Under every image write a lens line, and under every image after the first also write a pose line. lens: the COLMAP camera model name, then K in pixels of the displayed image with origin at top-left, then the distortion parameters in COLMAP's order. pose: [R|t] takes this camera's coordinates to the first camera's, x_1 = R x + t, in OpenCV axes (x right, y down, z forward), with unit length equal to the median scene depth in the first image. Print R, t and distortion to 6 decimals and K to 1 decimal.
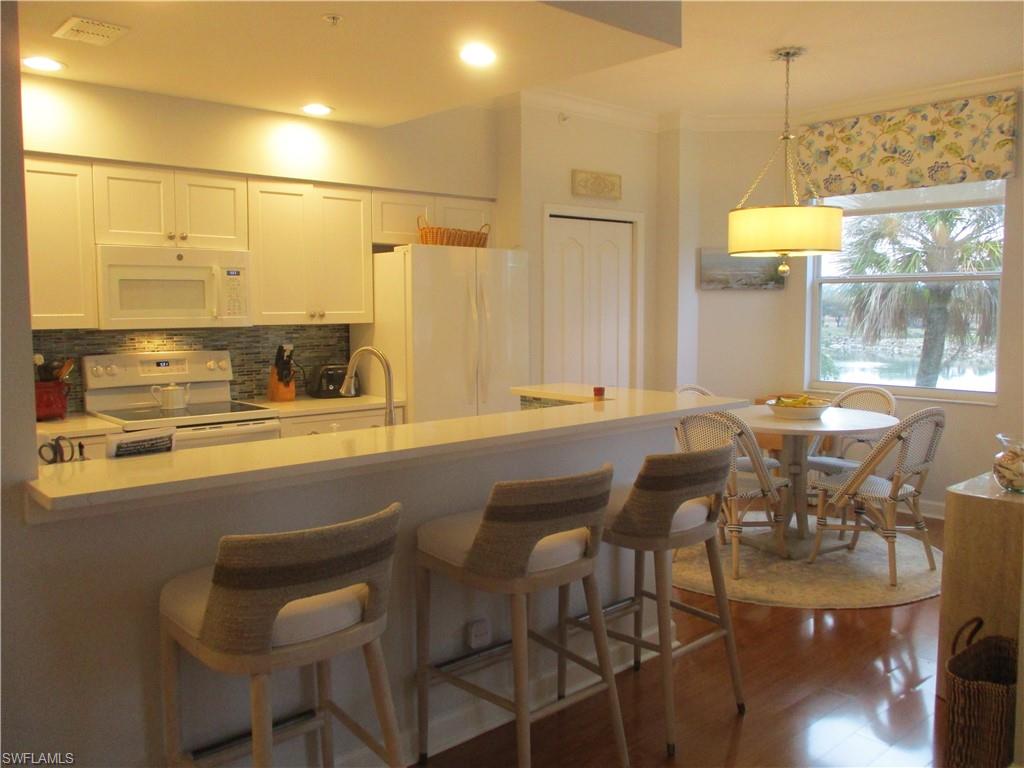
lens RADIAL K [[843.6, 0, 512.7], [0, 843.6, 385.0], [0, 0, 1]] dist [-0.031834, -0.003728]
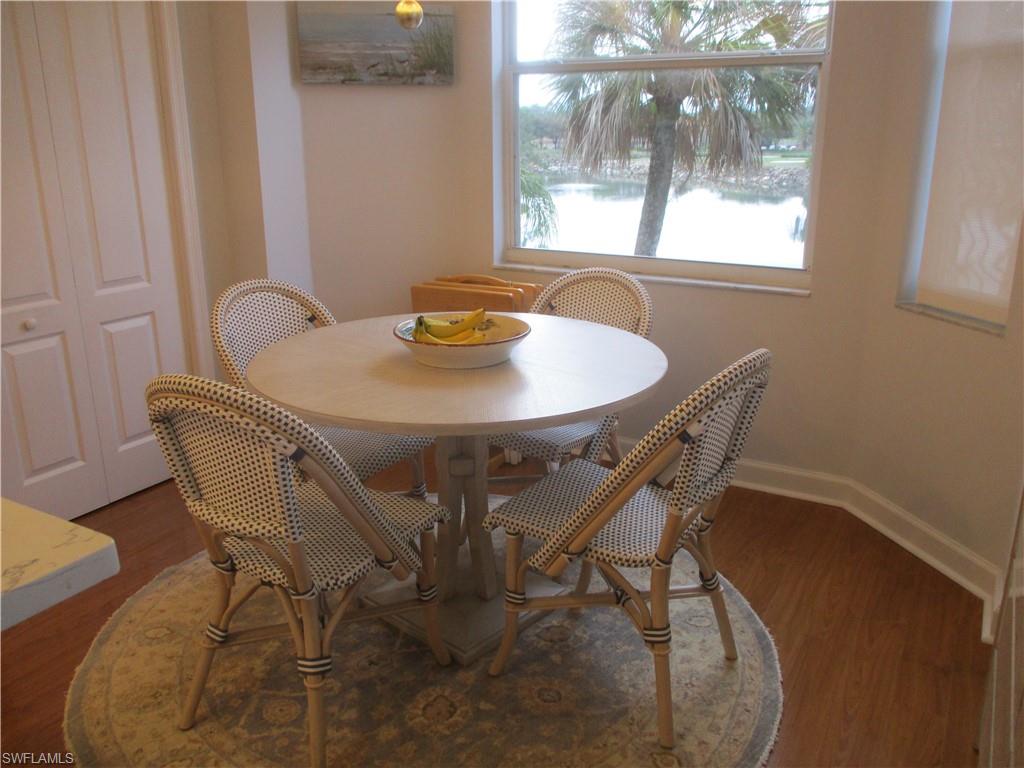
lens RADIAL K [[843.6, 0, 516.5], [0, 843.6, 383.8], [0, 0, 1]] dist [-0.031834, -0.003728]
pose [[0.947852, -0.091226, 0.305376, 0.169664], [0.028020, 0.978302, 0.205280, -0.032228], [-0.317476, -0.186019, 0.929842, 0.421648]]
